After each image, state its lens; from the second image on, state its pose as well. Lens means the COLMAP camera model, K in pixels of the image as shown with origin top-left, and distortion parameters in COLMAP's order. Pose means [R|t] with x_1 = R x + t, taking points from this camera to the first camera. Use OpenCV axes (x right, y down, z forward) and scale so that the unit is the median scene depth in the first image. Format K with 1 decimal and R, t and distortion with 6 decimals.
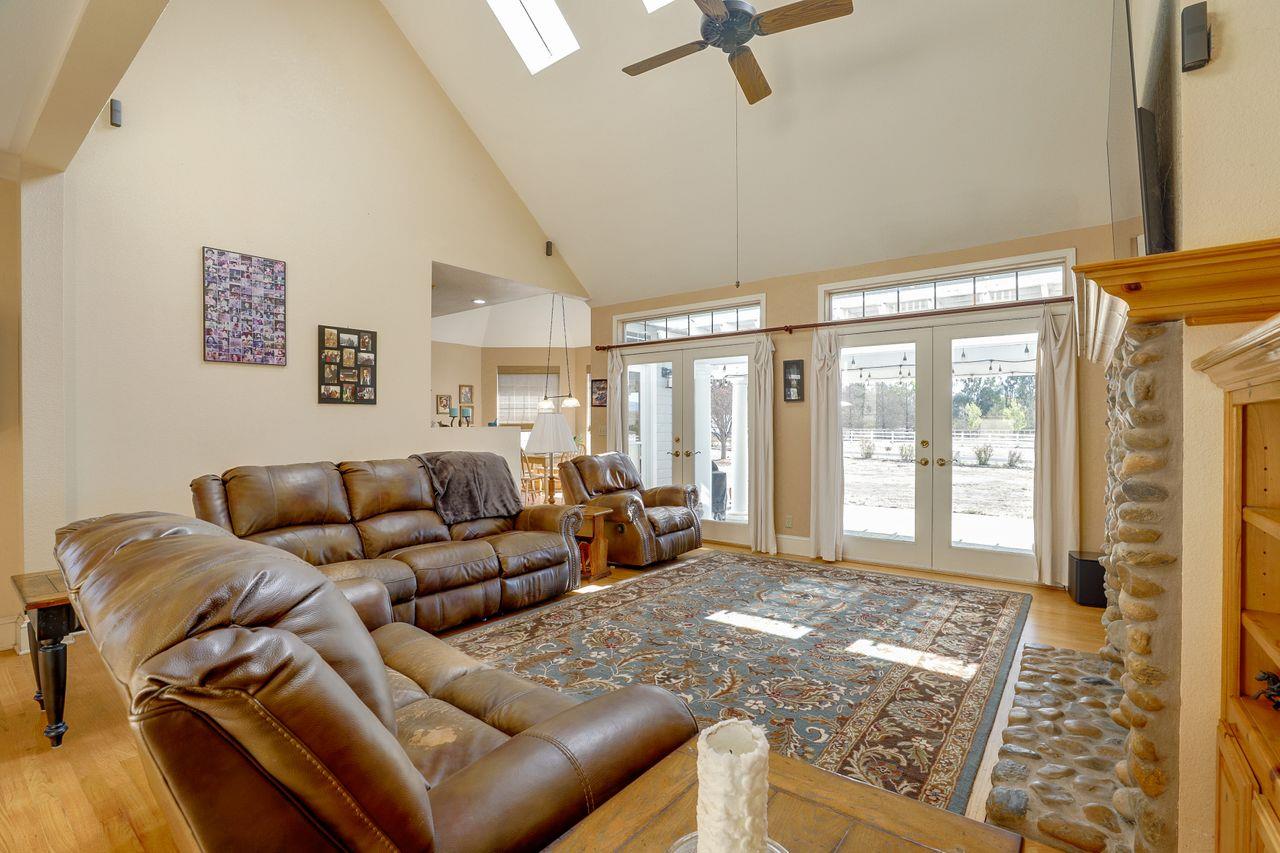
lens RADIAL K [[581.8, 0, 639.9], [0, 581.8, 424.9], [0, 0, 1]] dist [-0.023499, 0.000947]
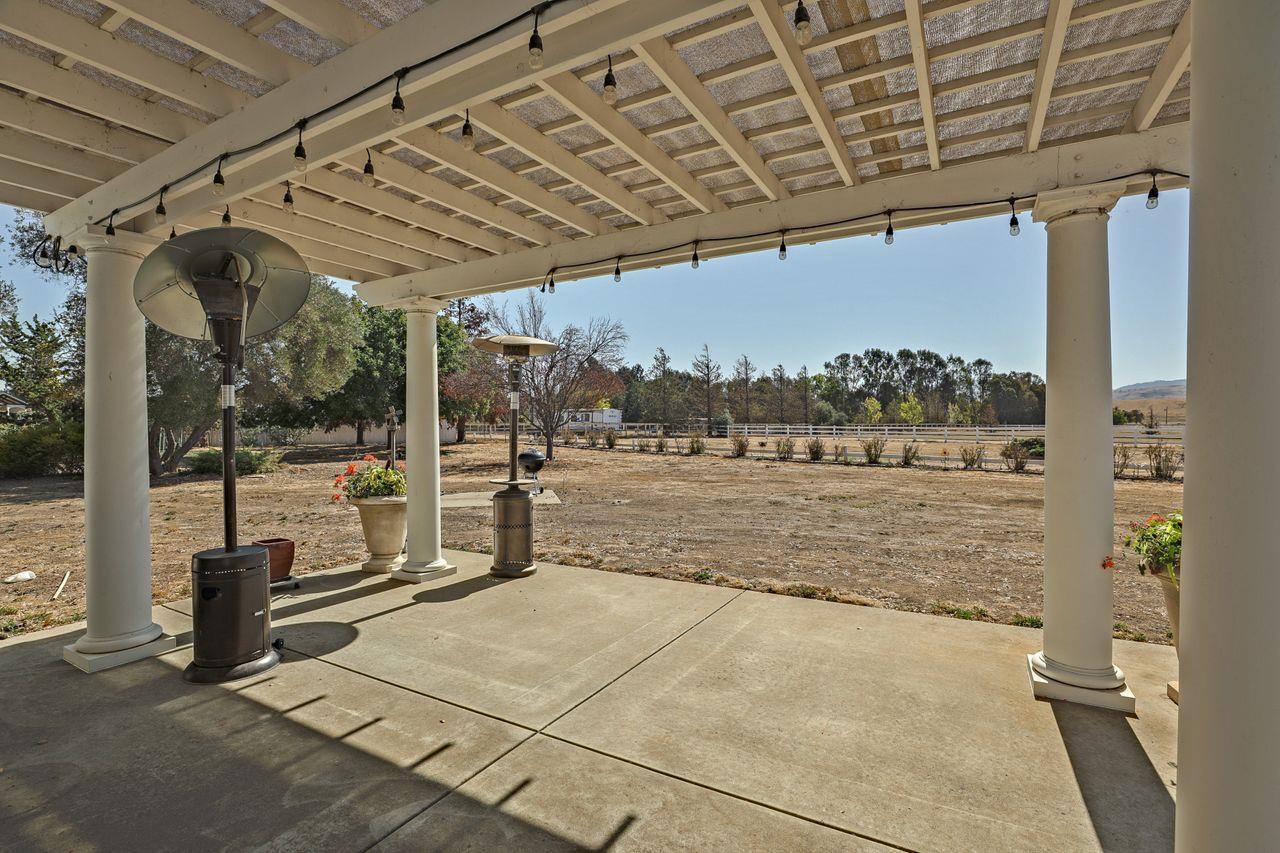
lens RADIAL K [[581.8, 0, 639.7], [0, 581.8, 424.7], [0, 0, 1]] dist [-0.023499, 0.000947]
pose [[0.990723, -0.007424, 0.135694, 0.152452], [0.007116, 0.999971, 0.002758, 0.010776], [-0.135711, -0.001766, 0.990747, 0.229568]]
